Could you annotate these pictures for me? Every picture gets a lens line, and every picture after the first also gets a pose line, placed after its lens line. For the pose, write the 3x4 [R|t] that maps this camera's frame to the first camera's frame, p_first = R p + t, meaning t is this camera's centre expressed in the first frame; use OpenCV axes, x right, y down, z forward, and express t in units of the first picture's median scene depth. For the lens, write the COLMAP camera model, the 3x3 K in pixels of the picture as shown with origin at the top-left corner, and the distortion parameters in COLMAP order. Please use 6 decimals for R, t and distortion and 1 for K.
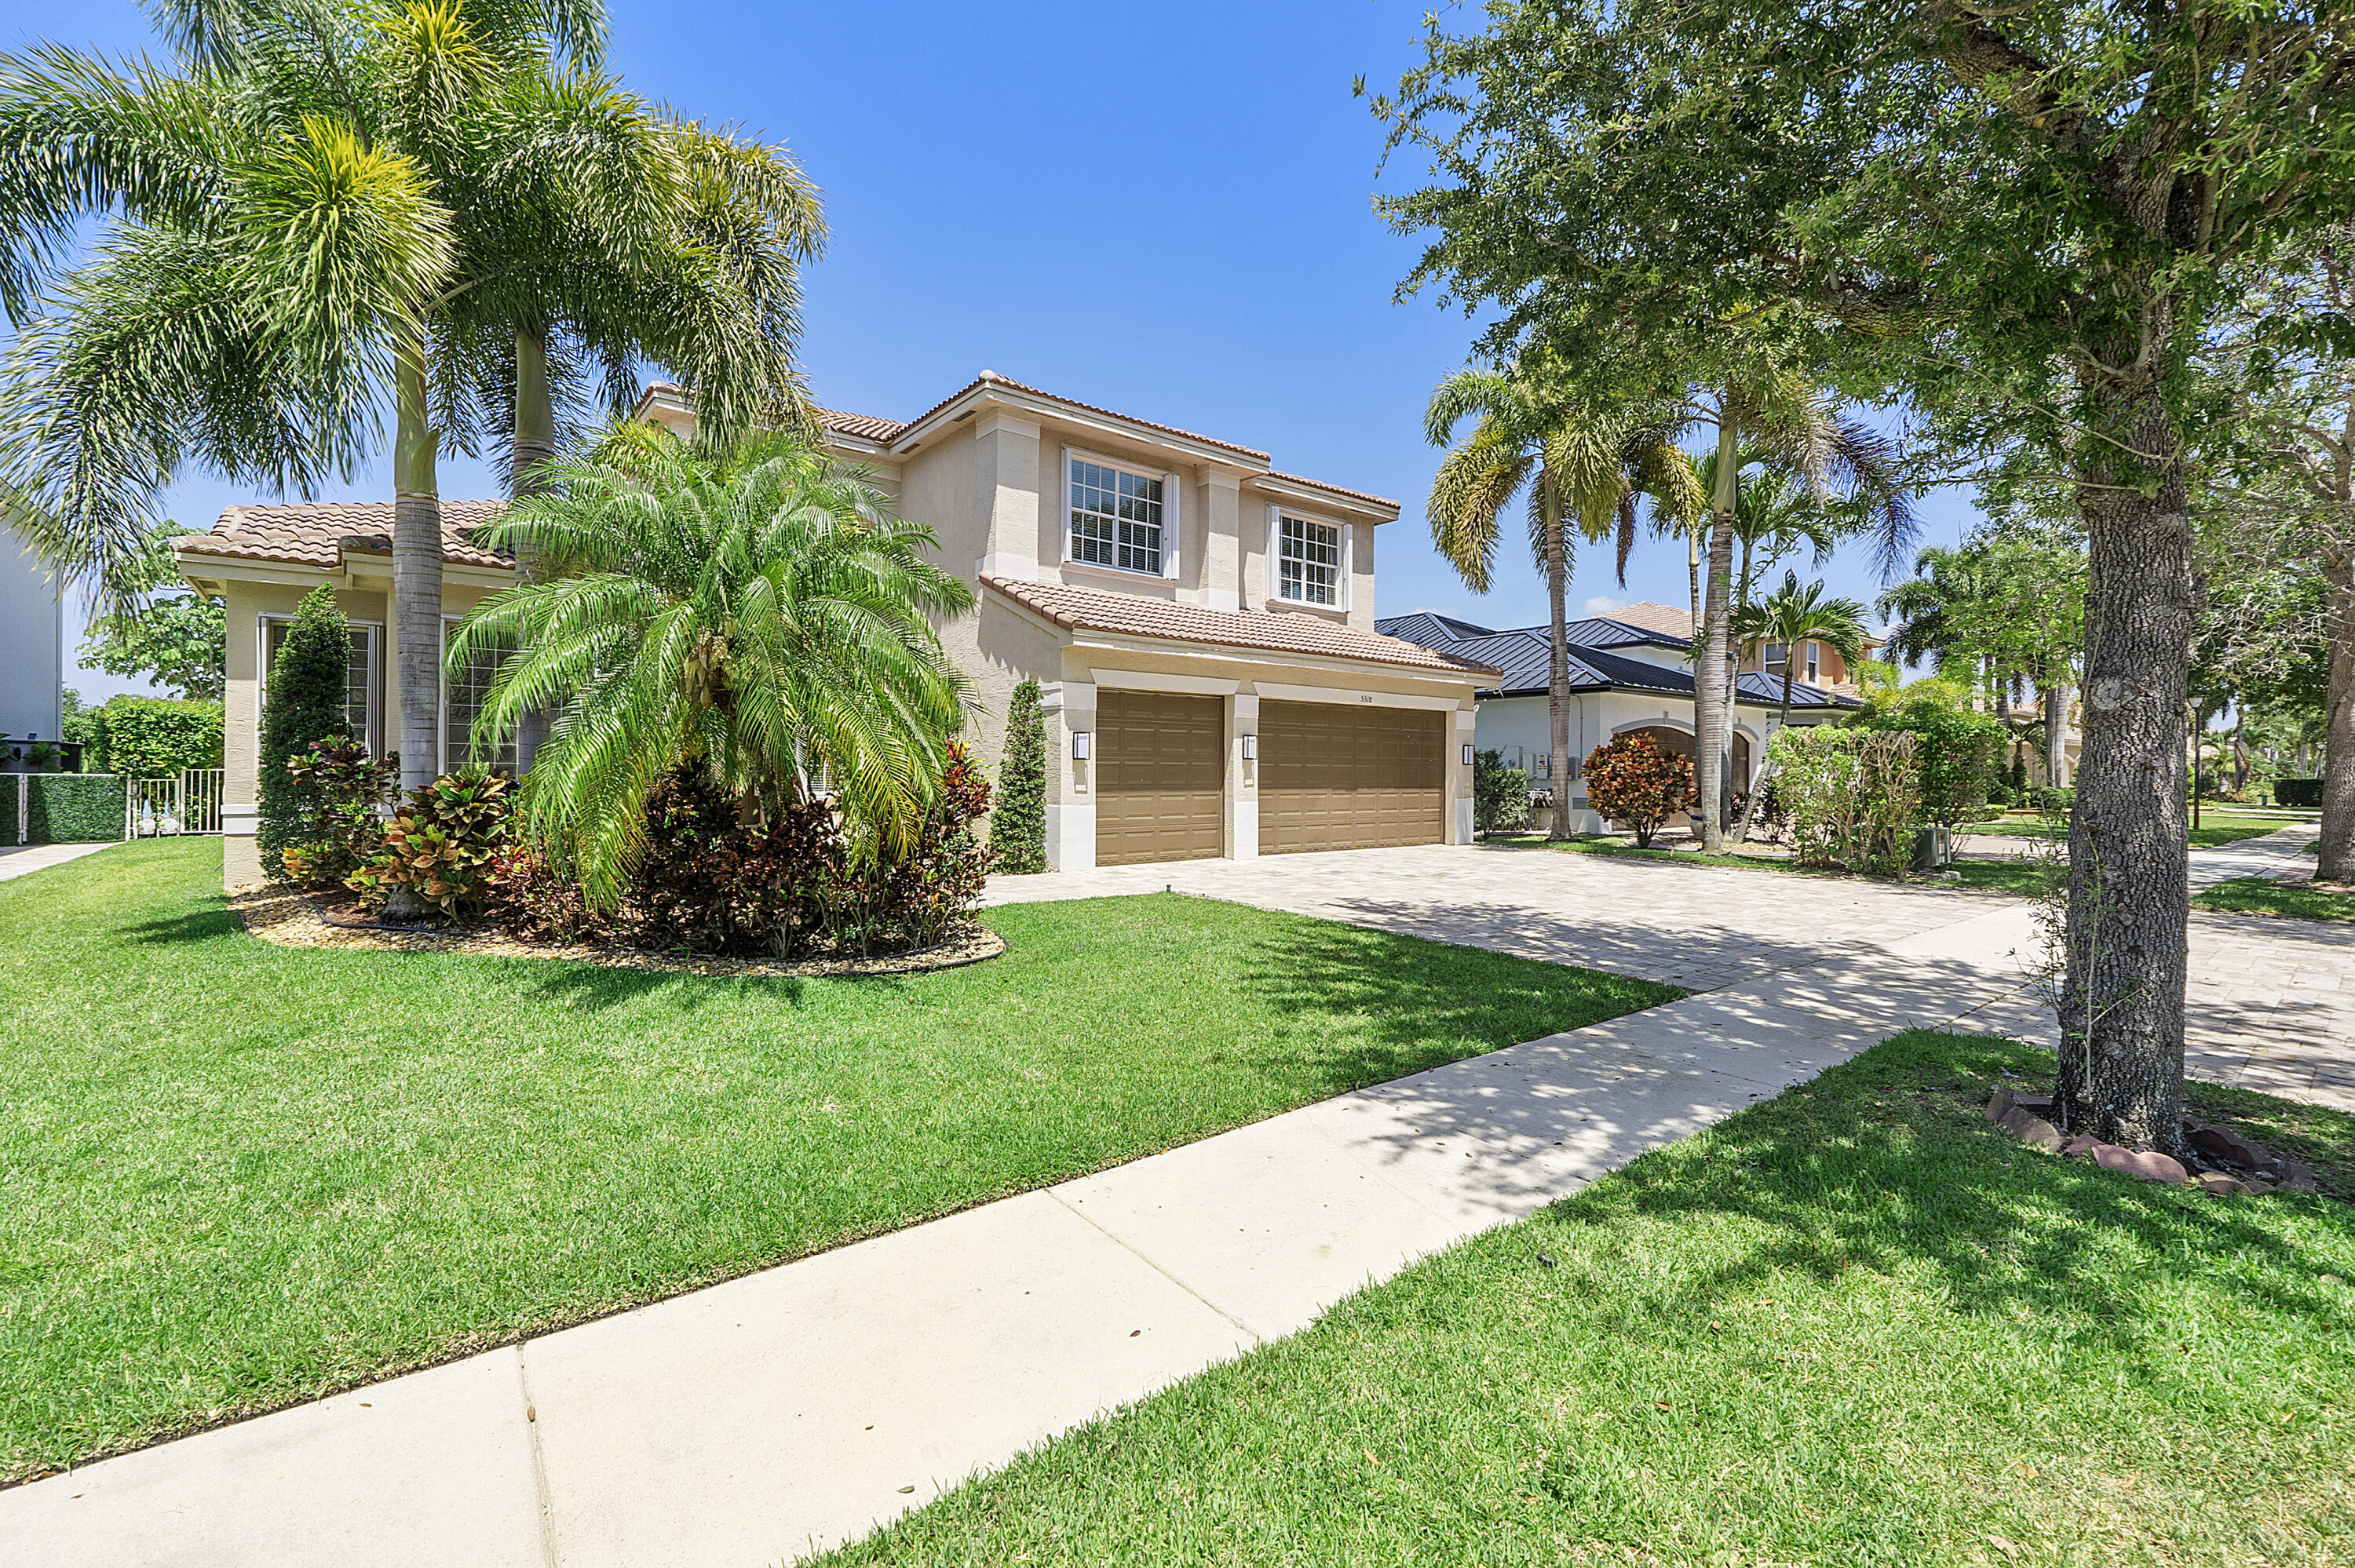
lens RADIAL K [[997.6, 0, 1186.7], [0, 997.6, 779.6], [0, 0, 1]] dist [0.001358, -0.000110]
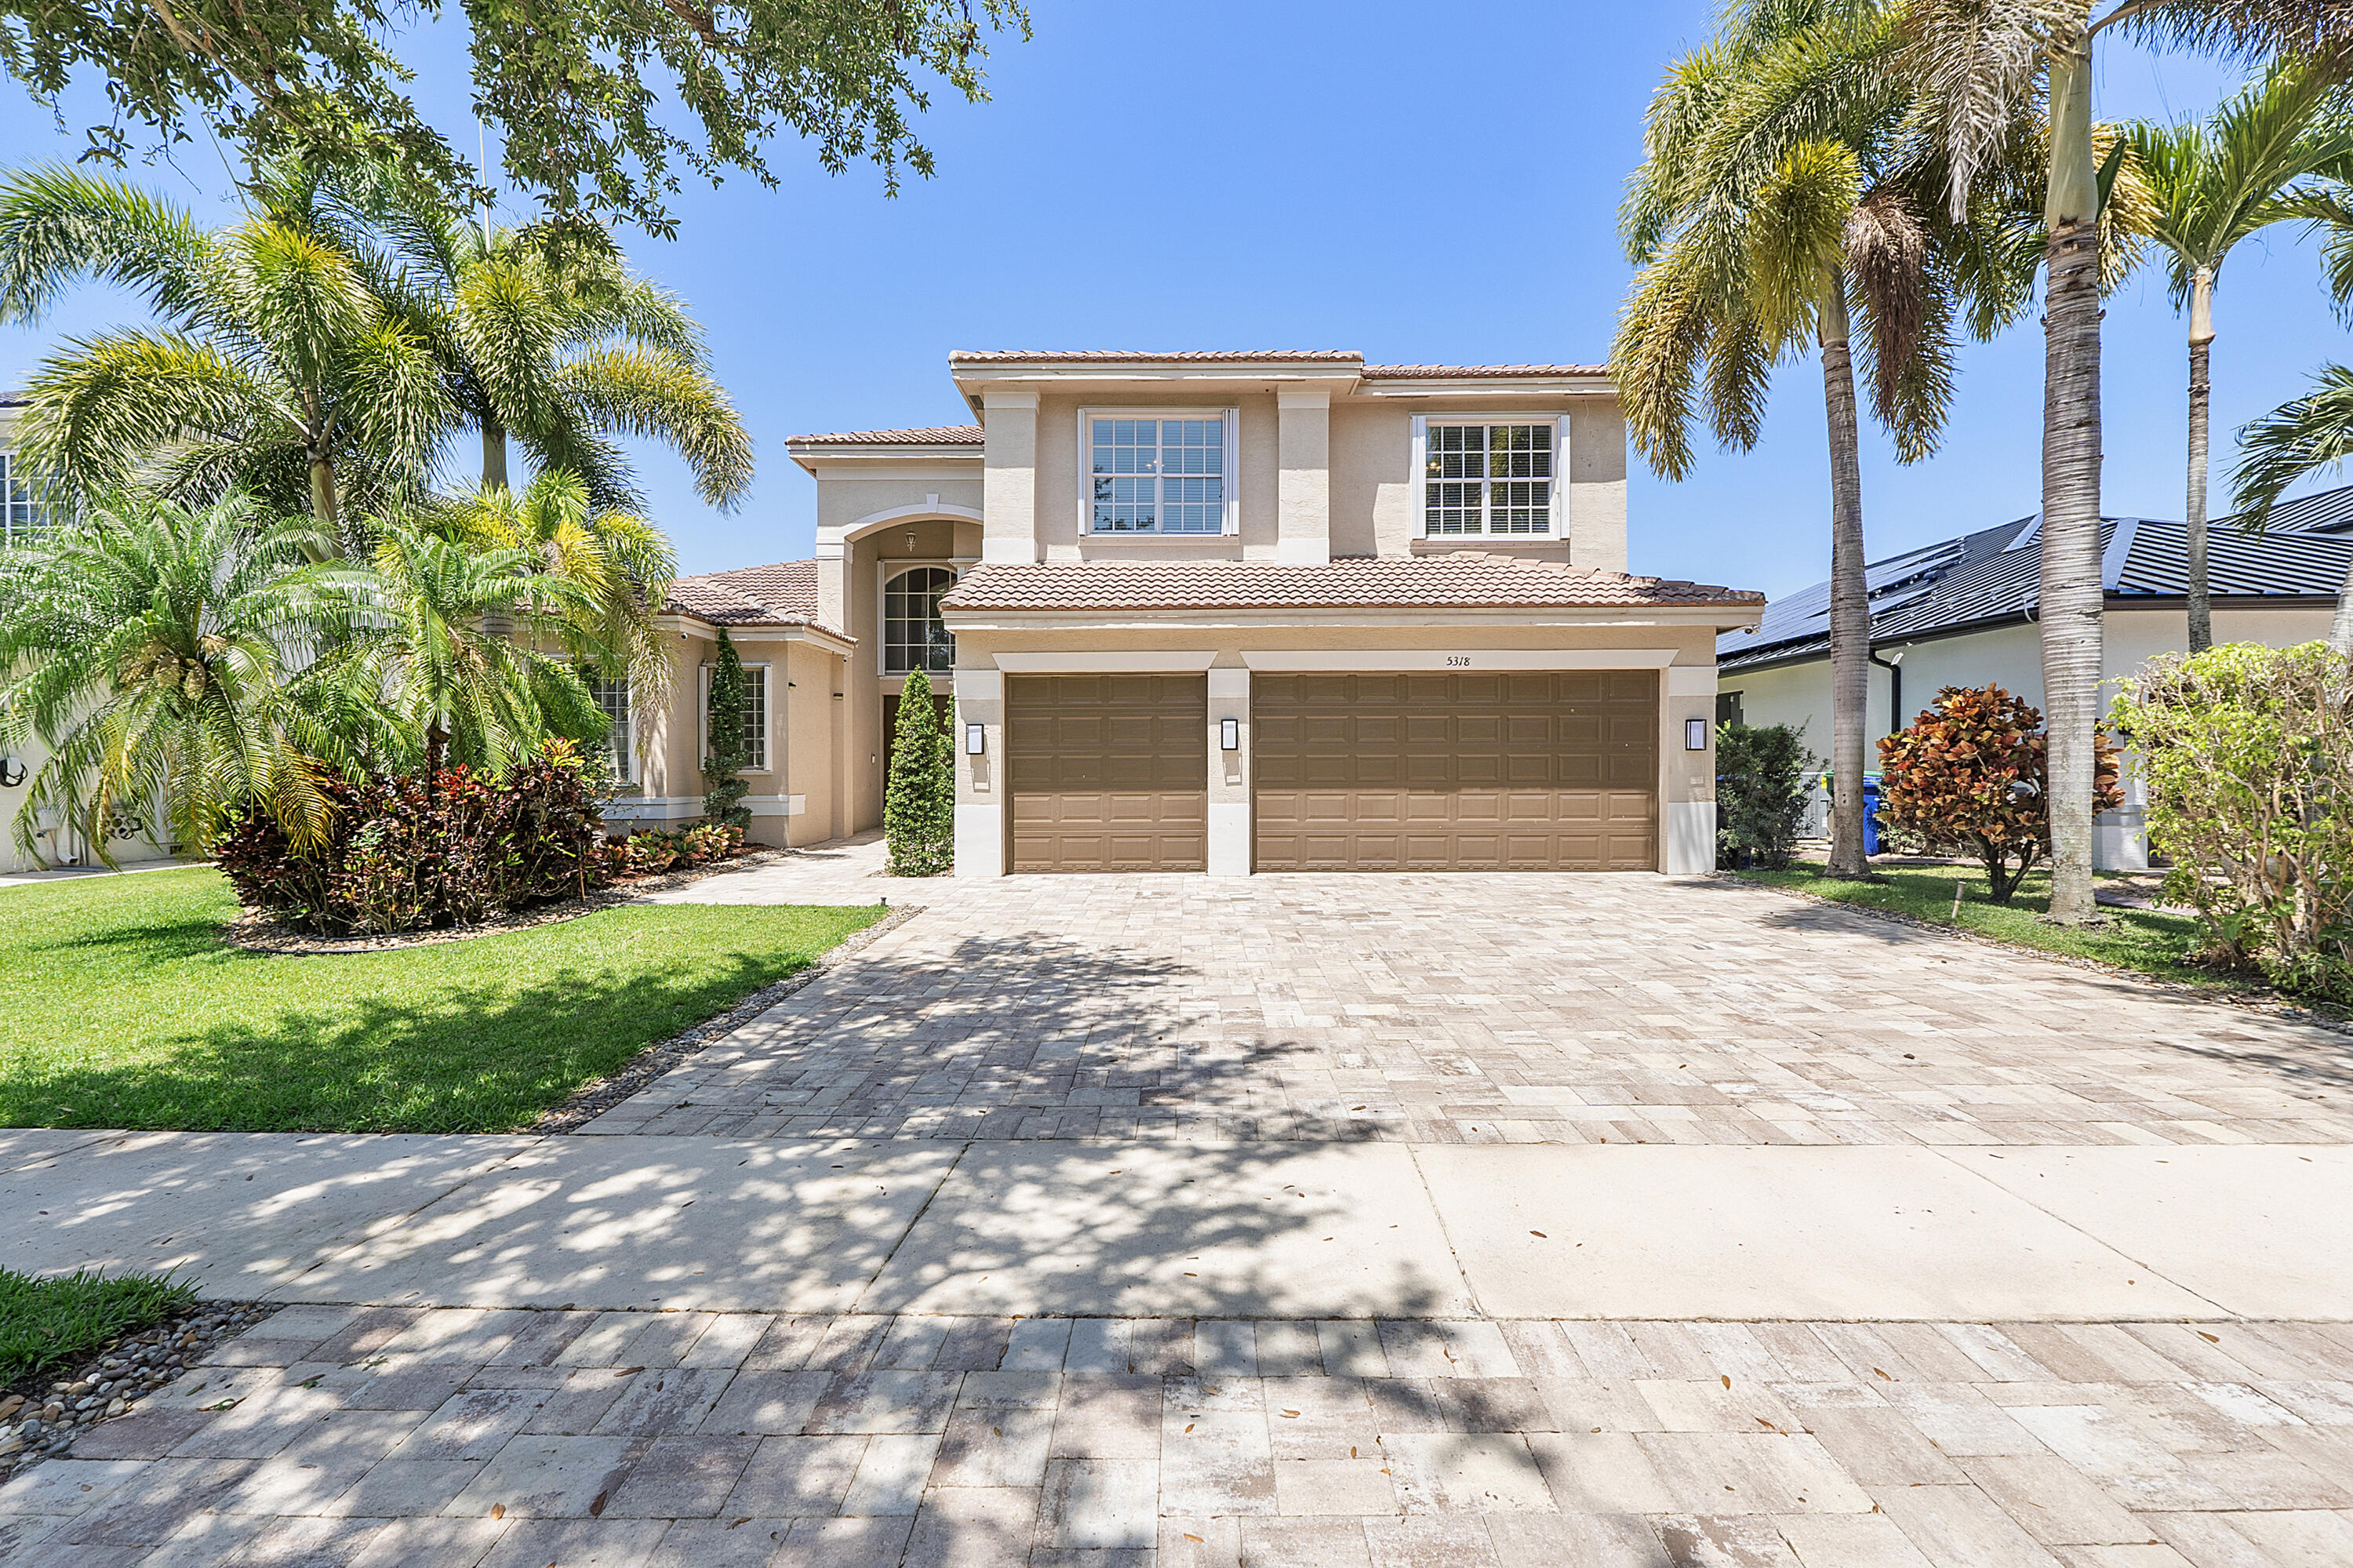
lens RADIAL K [[996.9, 0, 1183.6], [0, 996.9, 782.1], [0, 0, 1]] dist [0.001358, -0.000110]
pose [[0.770988, 0.000062, -0.636850, 0.462906], [0.004477, 0.999975, 0.005518, 0.000439], [0.636834, -0.007105, 0.770968, 0.314924]]
